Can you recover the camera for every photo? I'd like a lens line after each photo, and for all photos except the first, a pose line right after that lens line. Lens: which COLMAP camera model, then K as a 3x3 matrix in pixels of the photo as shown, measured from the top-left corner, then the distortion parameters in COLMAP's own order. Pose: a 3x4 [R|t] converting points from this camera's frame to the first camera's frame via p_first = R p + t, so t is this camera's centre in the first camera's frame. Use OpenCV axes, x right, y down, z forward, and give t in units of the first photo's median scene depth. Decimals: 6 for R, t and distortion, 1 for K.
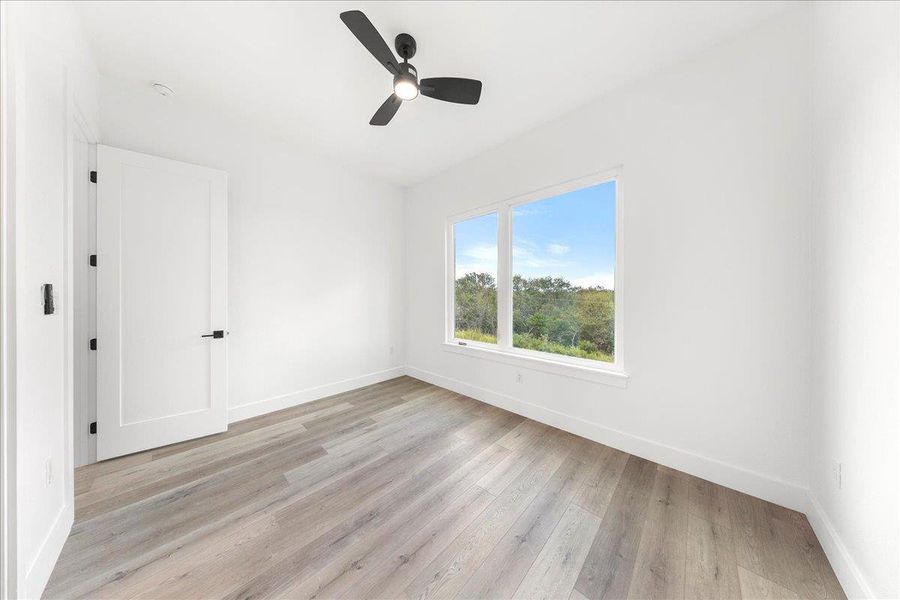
lens RADIAL K [[259.4, 0, 452.0], [0, 259.4, 300.0], [0, 0, 1]] dist [0.000695, -0.000006]
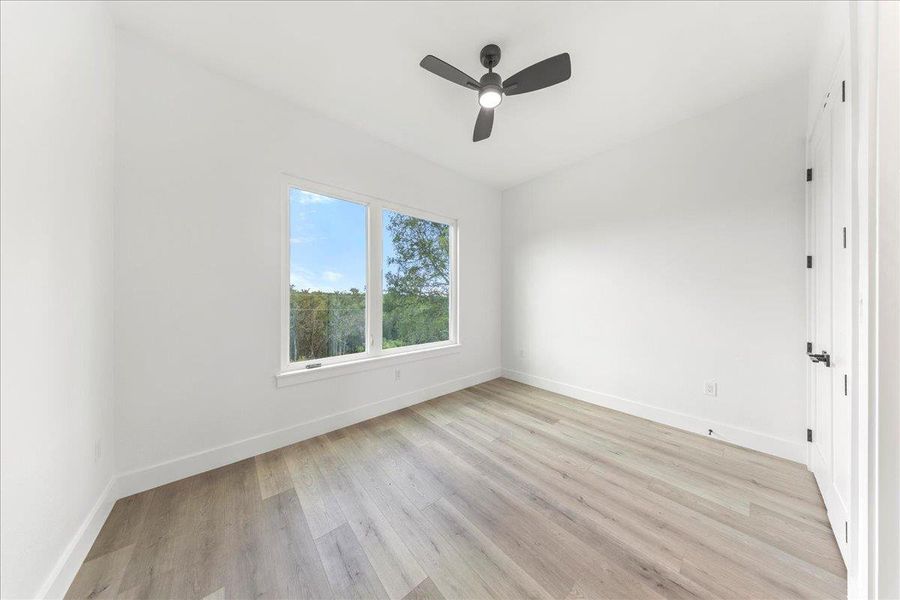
lens RADIAL K [[259.4, 0, 452.0], [0, 259.4, 300.0], [0, 0, 1]] dist [0.000695, -0.000006]
pose [[0.109341, -0.011863, 0.993933, -1.215903], [0.019693, 0.999758, 0.009766, -0.025007], [-0.993809, 0.018506, 0.109549, 1.031809]]
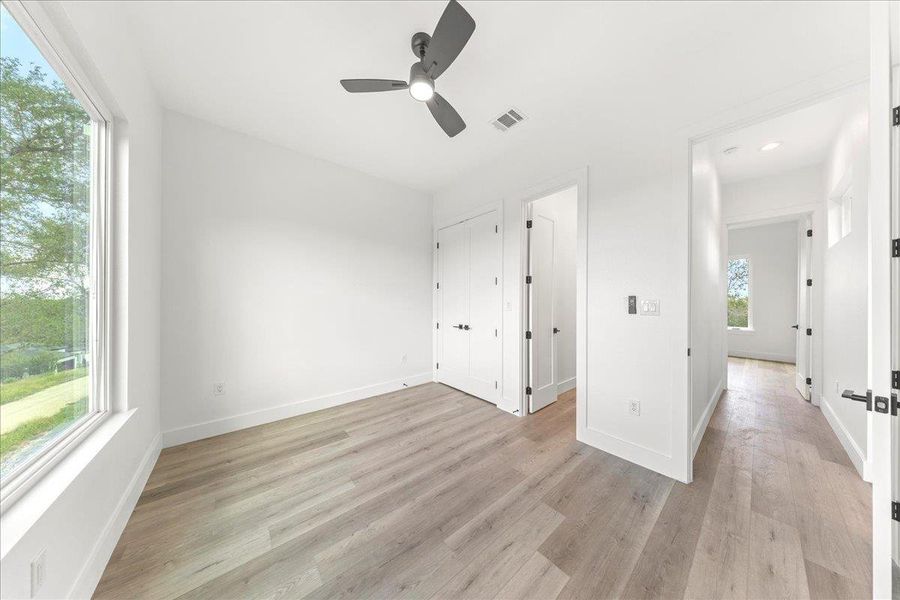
lens RADIAL K [[259.4, 0, 452.0], [0, 259.4, 300.0], [0, 0, 1]] dist [0.000695, -0.000006]
pose [[-0.993260, 0.000739, 0.115906, -0.402550], [0.001919, 0.999947, 0.010071, -0.036766], [-0.115892, 0.010225, -0.993209, 1.949314]]
